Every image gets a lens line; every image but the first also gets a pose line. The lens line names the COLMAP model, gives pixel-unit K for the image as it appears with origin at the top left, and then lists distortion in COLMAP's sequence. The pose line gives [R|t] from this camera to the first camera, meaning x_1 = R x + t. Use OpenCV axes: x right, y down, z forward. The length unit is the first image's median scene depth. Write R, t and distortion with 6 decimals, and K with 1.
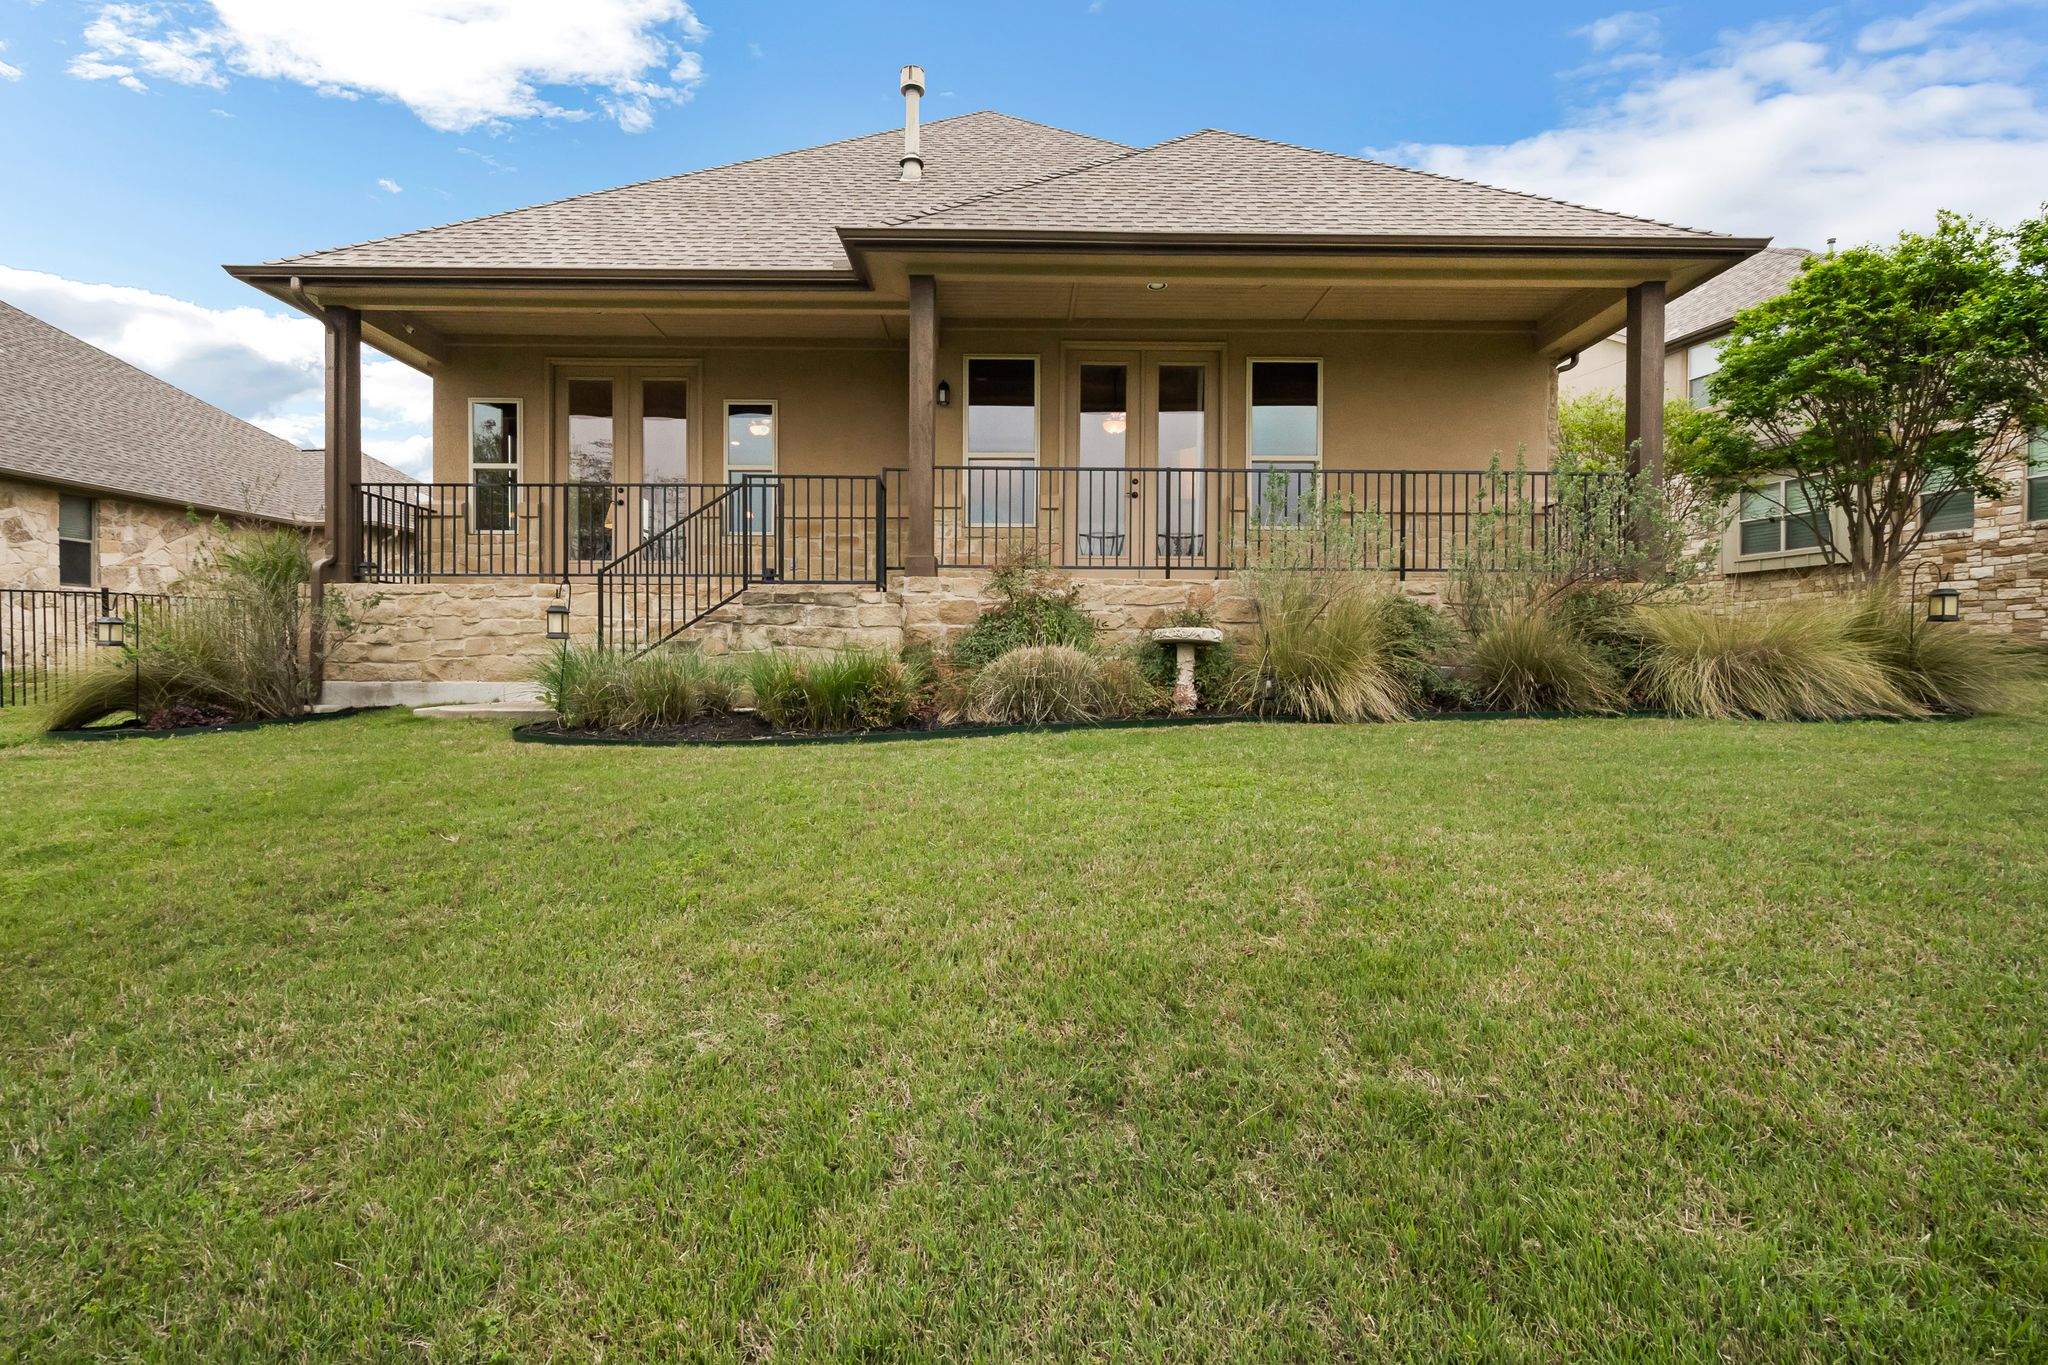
lens RADIAL K [[936.8, 0, 1026.9], [0, 936.8, 691.6], [0, 0, 1]] dist [-0.000683, 0.001296]
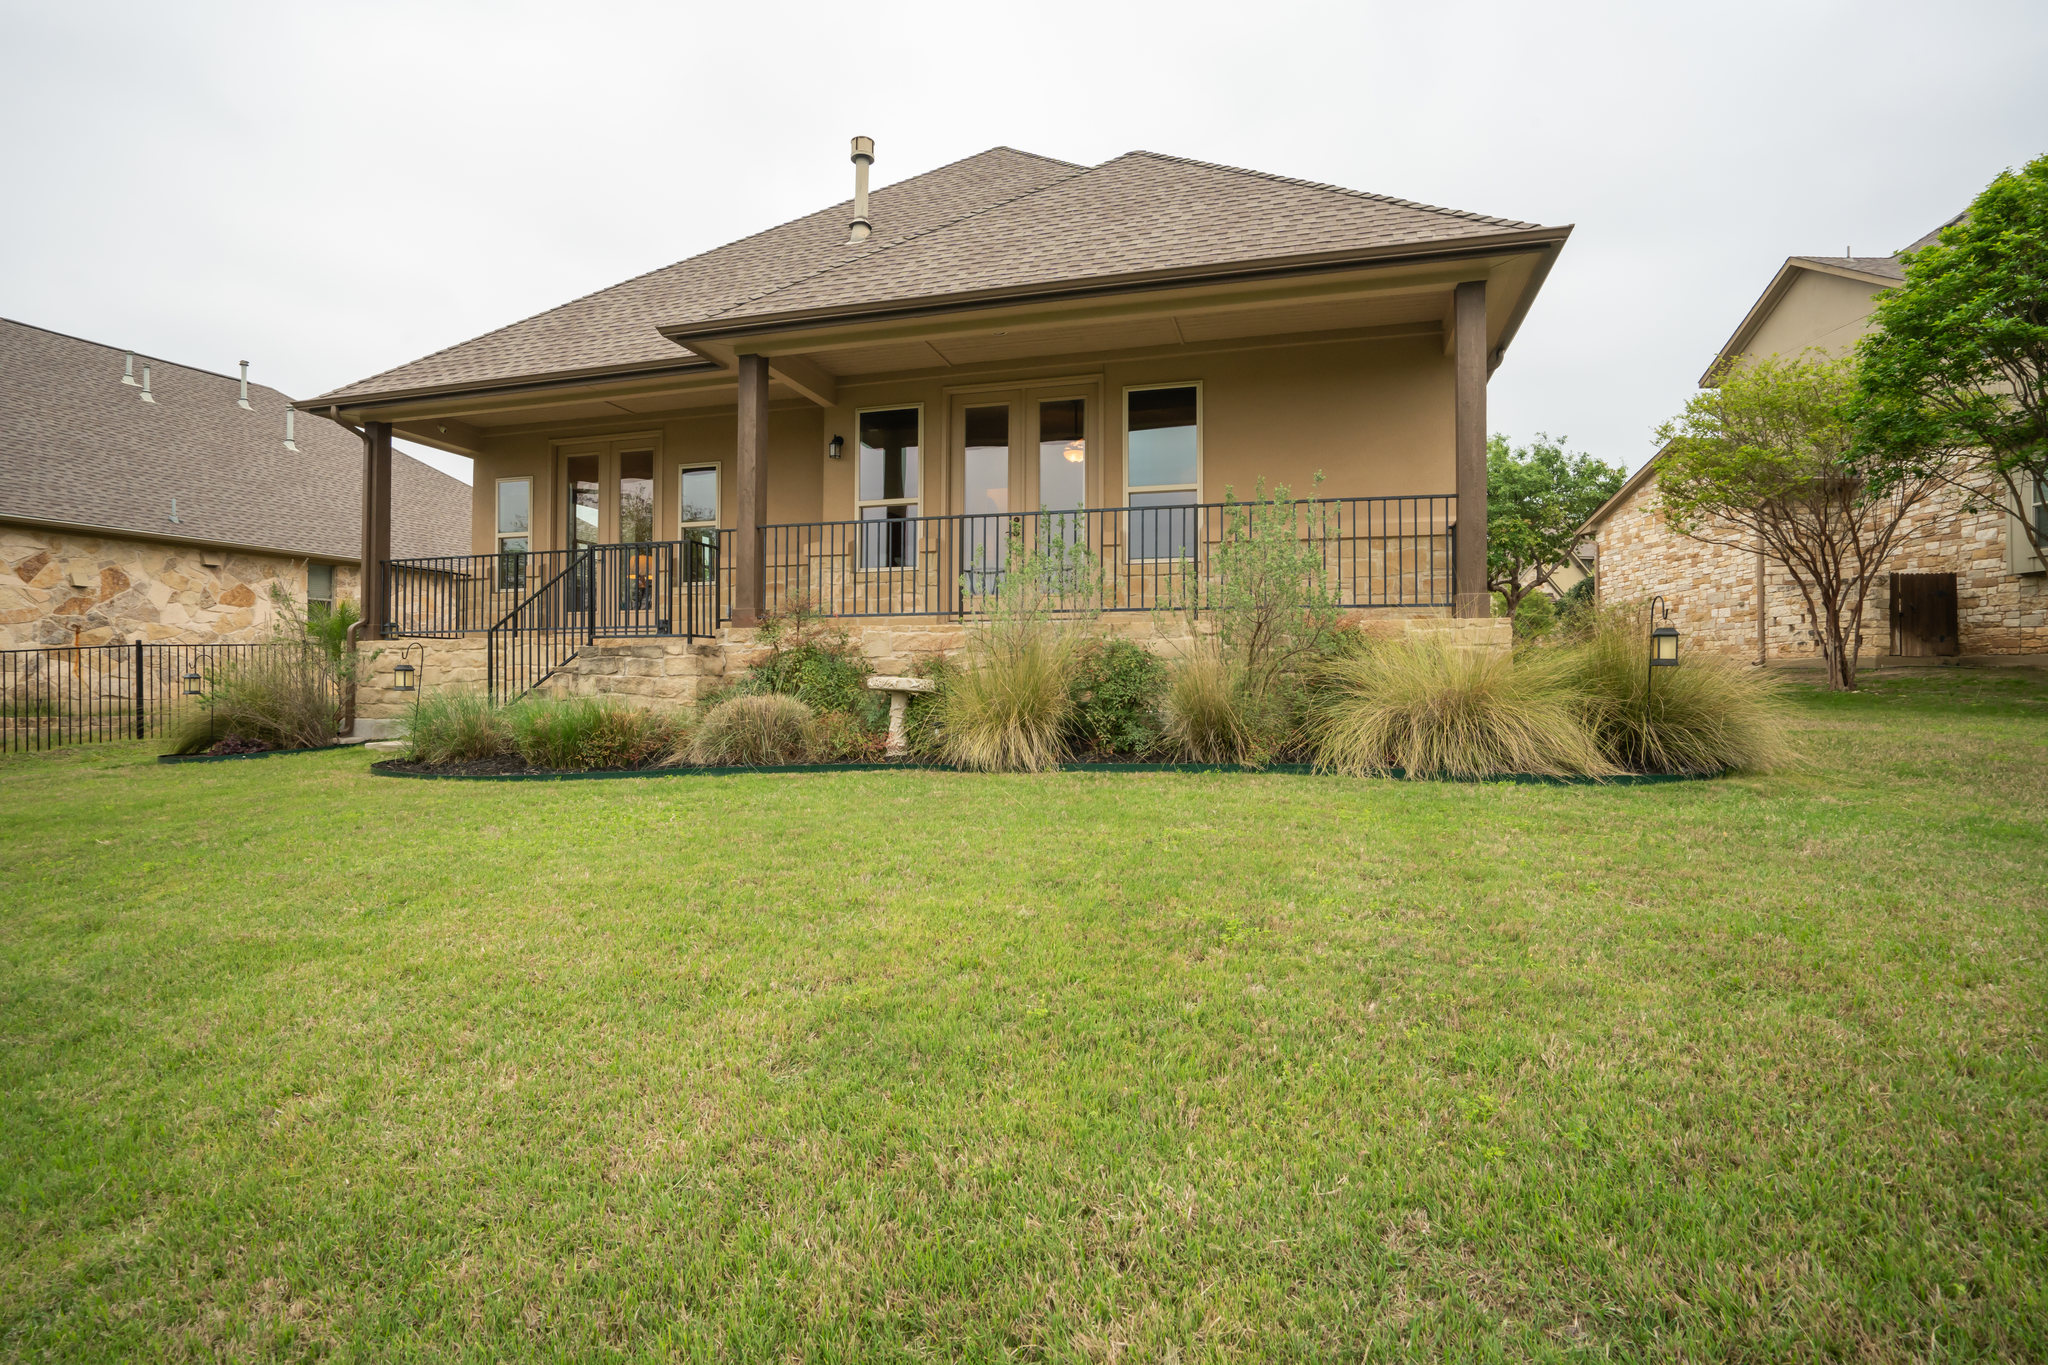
lens RADIAL K [[1049.8, 0, 1019.0], [0, 1049.8, 670.2], [0, 0, 1]] dist [-0.006020, -0.000112]
pose [[0.947877, -0.007829, -0.318541, 0.562570], [-0.005621, 0.999132, -0.041282, -0.023635], [0.318587, 0.040921, 0.947010, -0.050459]]
